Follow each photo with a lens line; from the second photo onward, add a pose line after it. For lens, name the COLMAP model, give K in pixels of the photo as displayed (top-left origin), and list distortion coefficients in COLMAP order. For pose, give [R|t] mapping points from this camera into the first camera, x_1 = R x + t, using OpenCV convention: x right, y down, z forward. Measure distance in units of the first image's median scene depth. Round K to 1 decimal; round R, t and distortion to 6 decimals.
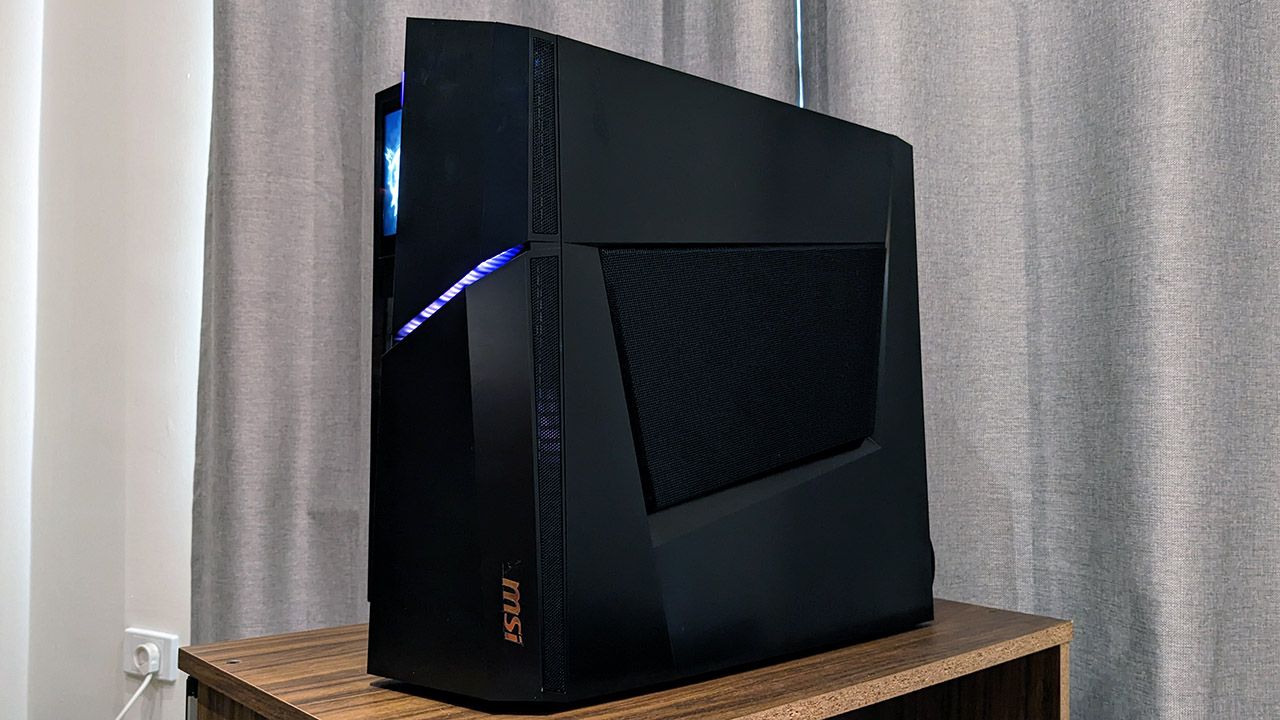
lens RADIAL K [[1031.0, 0, 638.3], [0, 1031.0, 367.0], [0, 0, 1]] dist [0.003962, 0.008410]
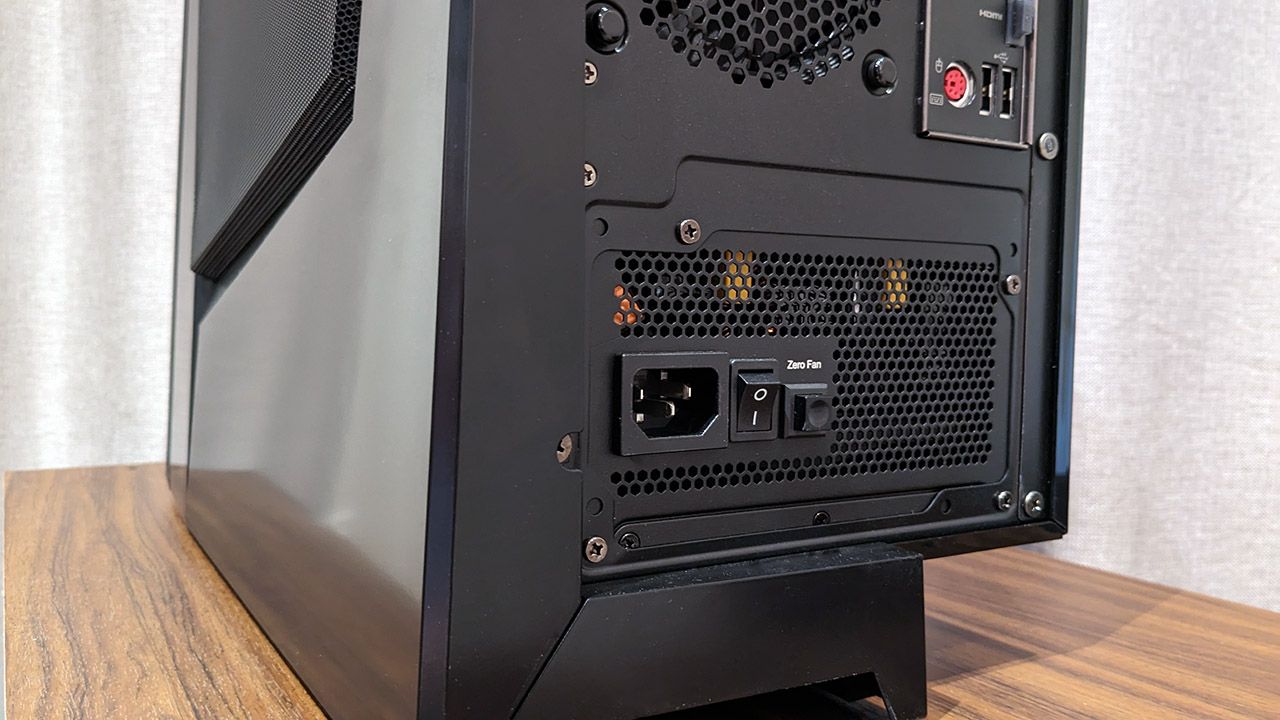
lens RADIAL K [[1077.5, 0, 615.7], [0, 1077.5, 354.2], [0, 0, 1]] dist [-0.002778, -0.017064]
pose [[0.999367, -0.008462, 0.034549, 0.204925], [0.004952, 0.994930, 0.100450, 0.083864], [-0.035224, -0.100215, 0.994342, 0.344033]]
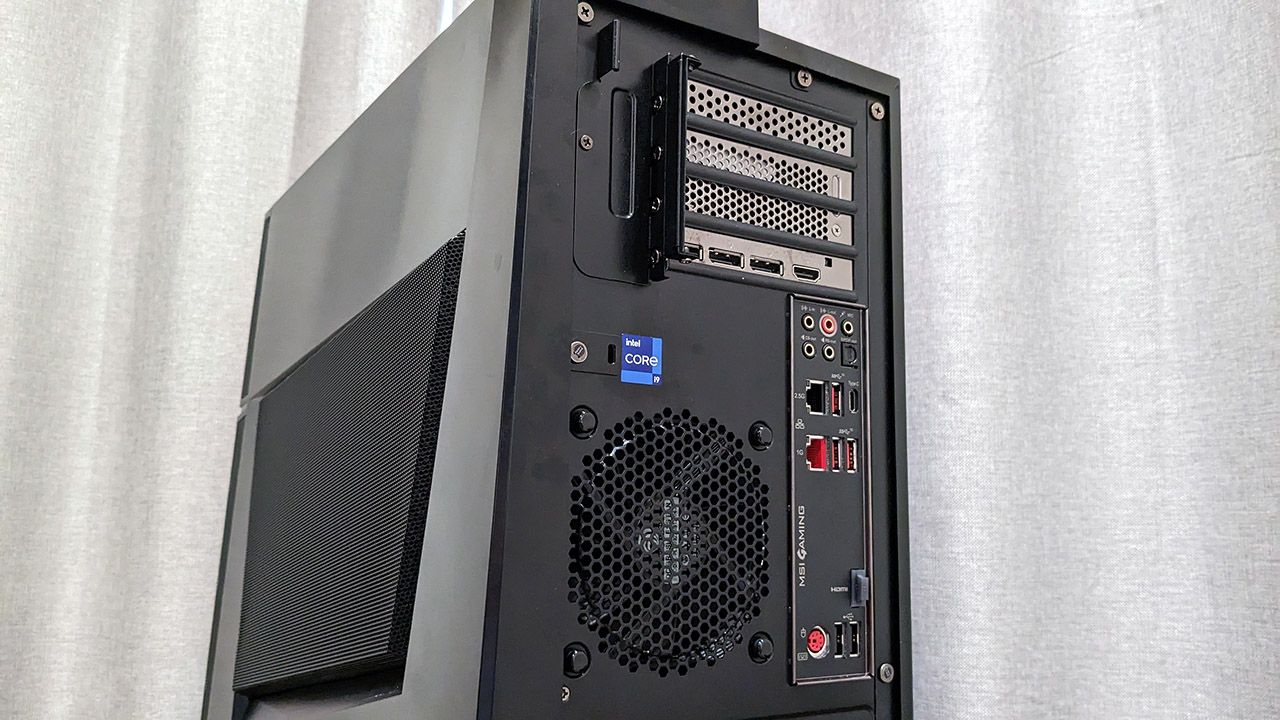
lens RADIAL K [[1055.4, 0, 640.0], [0, 1055.4, 360.0], [0, 0, 1]] dist [0.059397, -0.124371]
pose [[0.996227, 0.007944, 0.086425, 0.201260], [0.001167, 0.994486, -0.104861, -0.028096], [-0.086782, 0.104566, 0.990724, 0.215551]]
